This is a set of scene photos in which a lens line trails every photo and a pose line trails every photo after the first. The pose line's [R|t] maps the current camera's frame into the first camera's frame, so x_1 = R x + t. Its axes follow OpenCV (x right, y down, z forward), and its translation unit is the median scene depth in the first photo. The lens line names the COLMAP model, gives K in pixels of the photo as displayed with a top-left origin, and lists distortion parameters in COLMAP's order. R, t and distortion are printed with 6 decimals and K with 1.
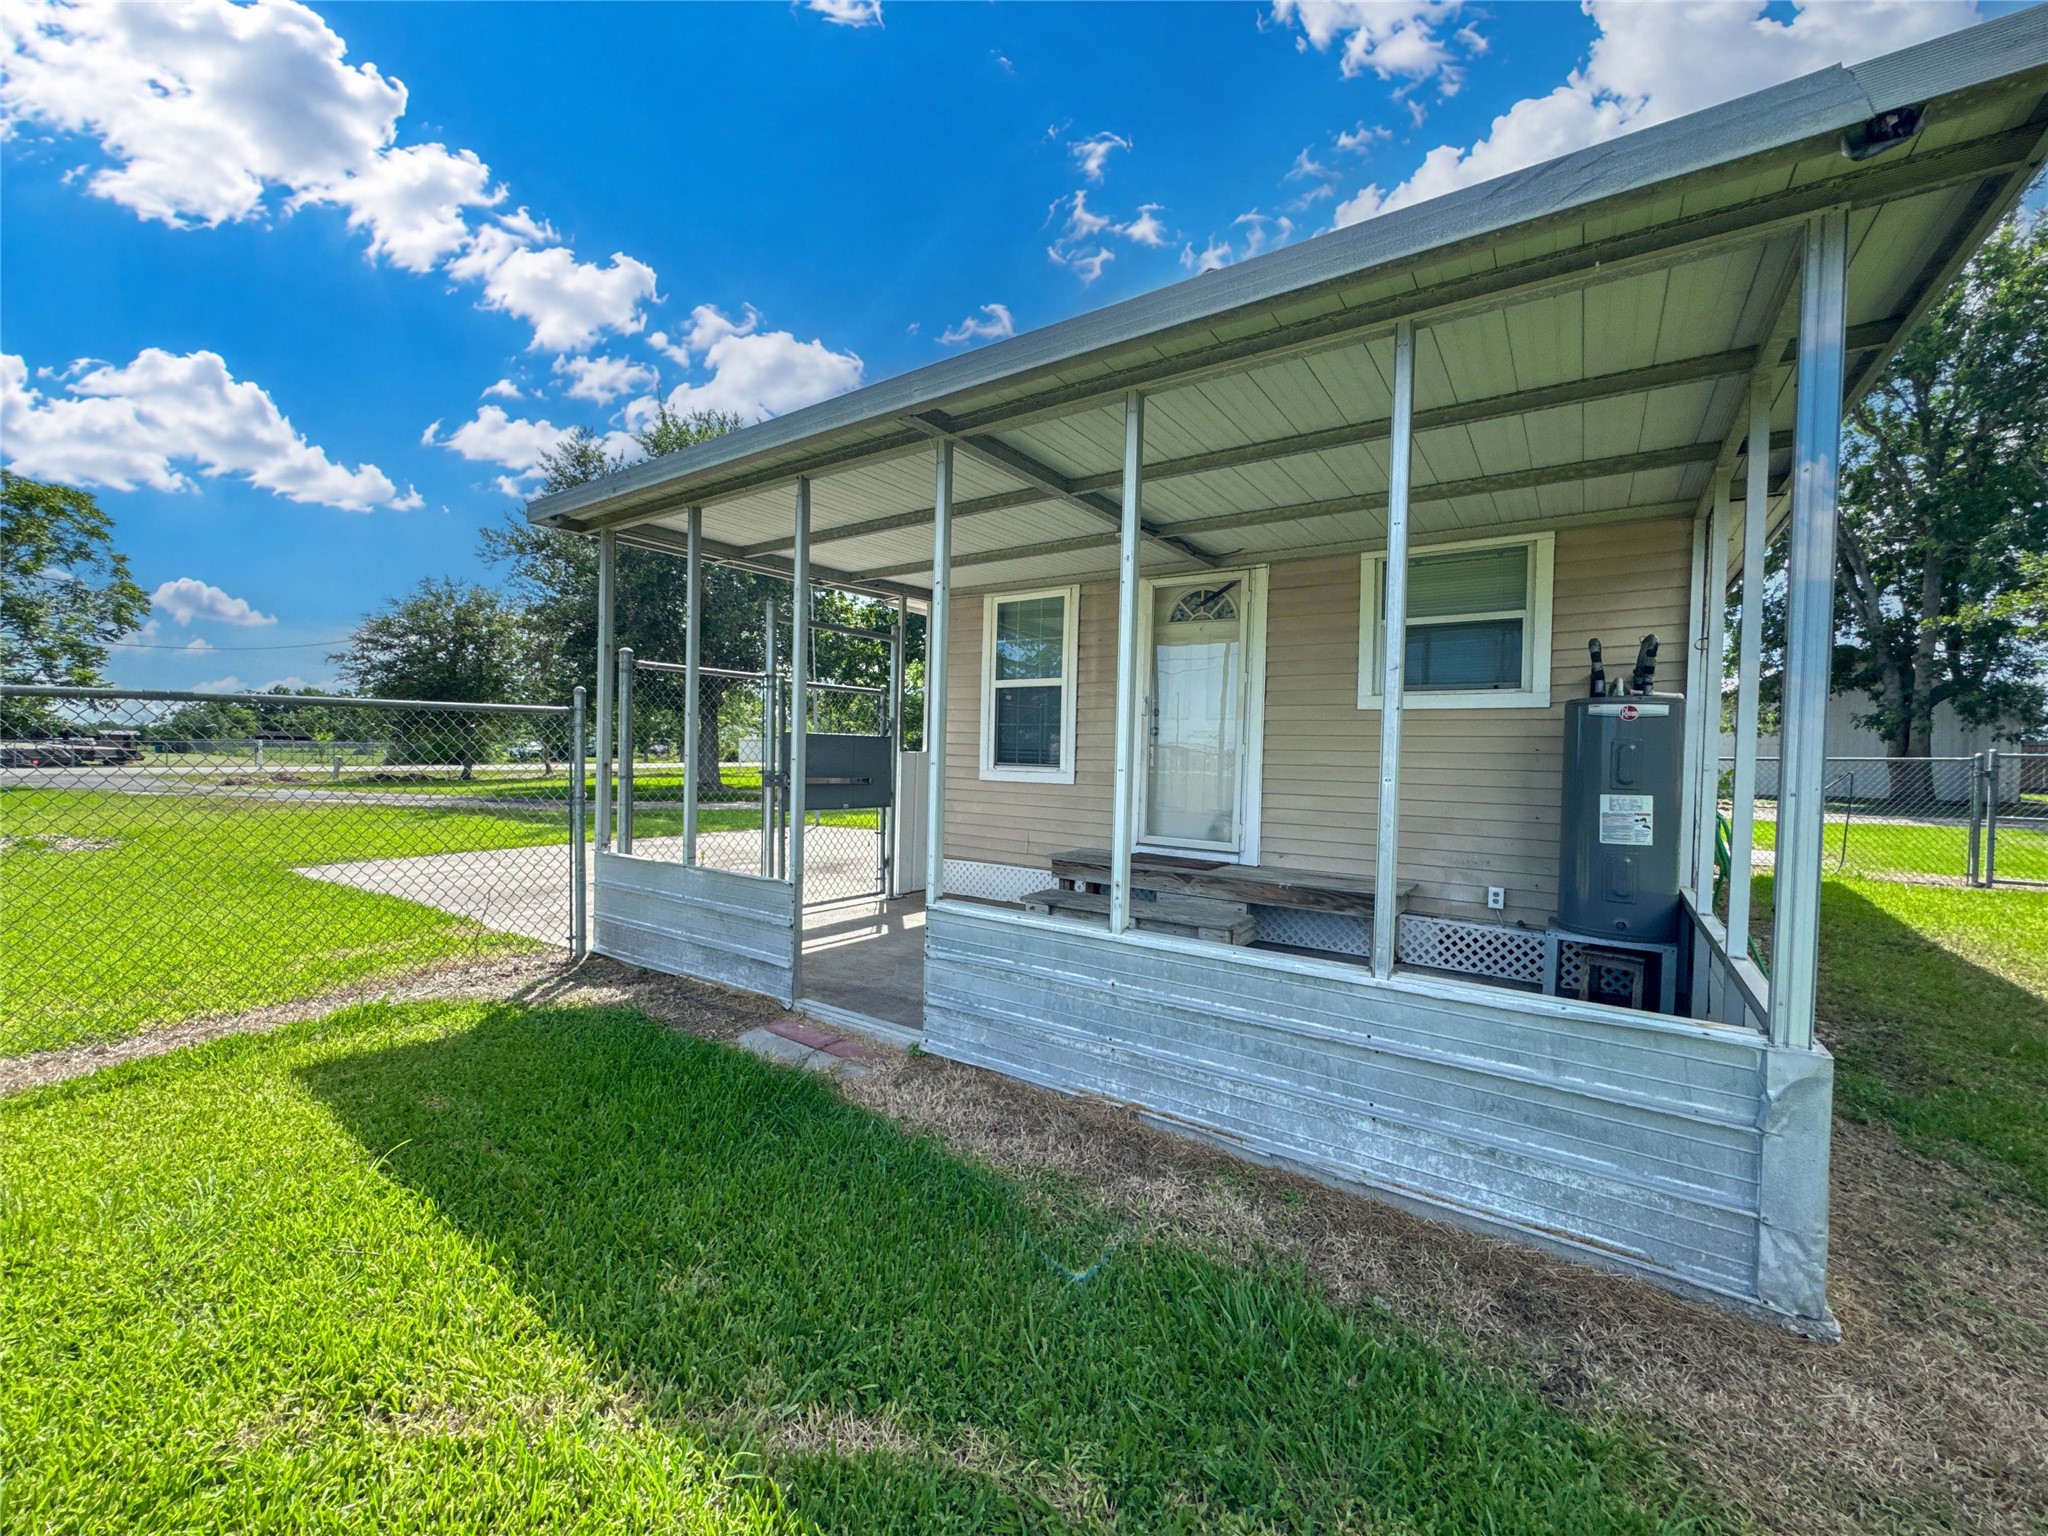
lens RADIAL K [[840.5, 0, 1021.1], [0, 840.5, 761.6], [0, 0, 1]] dist [-0.028383, 0.010846]
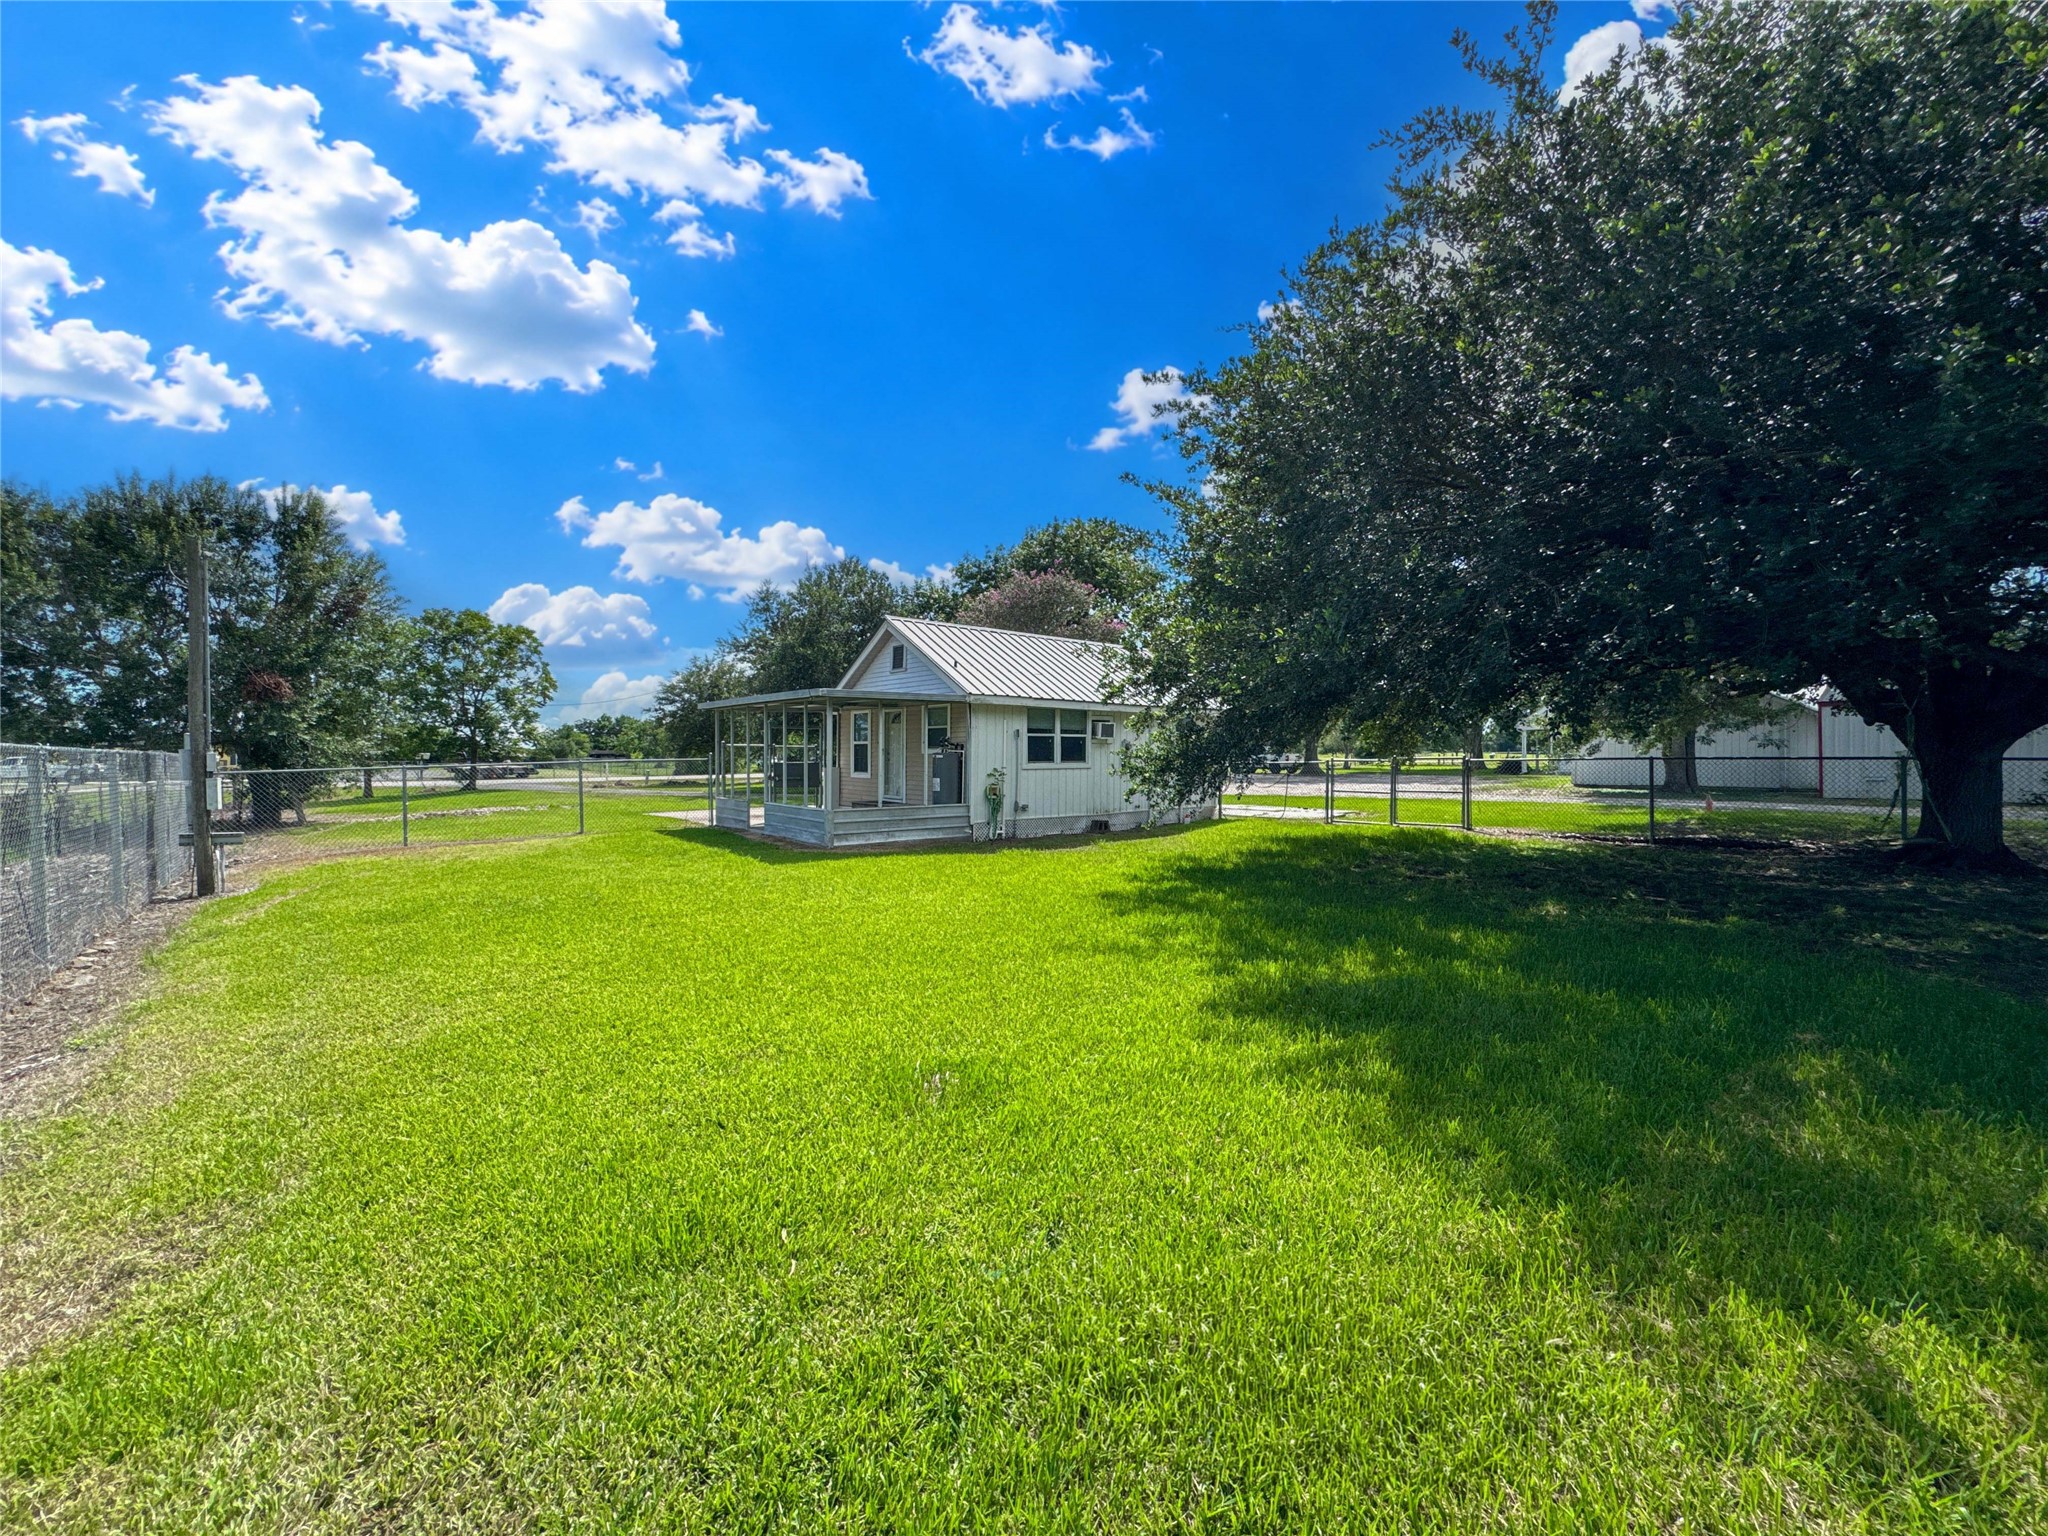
lens RADIAL K [[840.5, 0, 1025.3], [0, 840.5, 767.4], [0, 0, 1]] dist [-0.028383, 0.010846]
pose [[0.966208, -0.012609, -0.257455, 0.398069], [0.012770, 0.999918, -0.001048, -0.000338], [0.257447, -0.002275, 0.966290, -0.498720]]
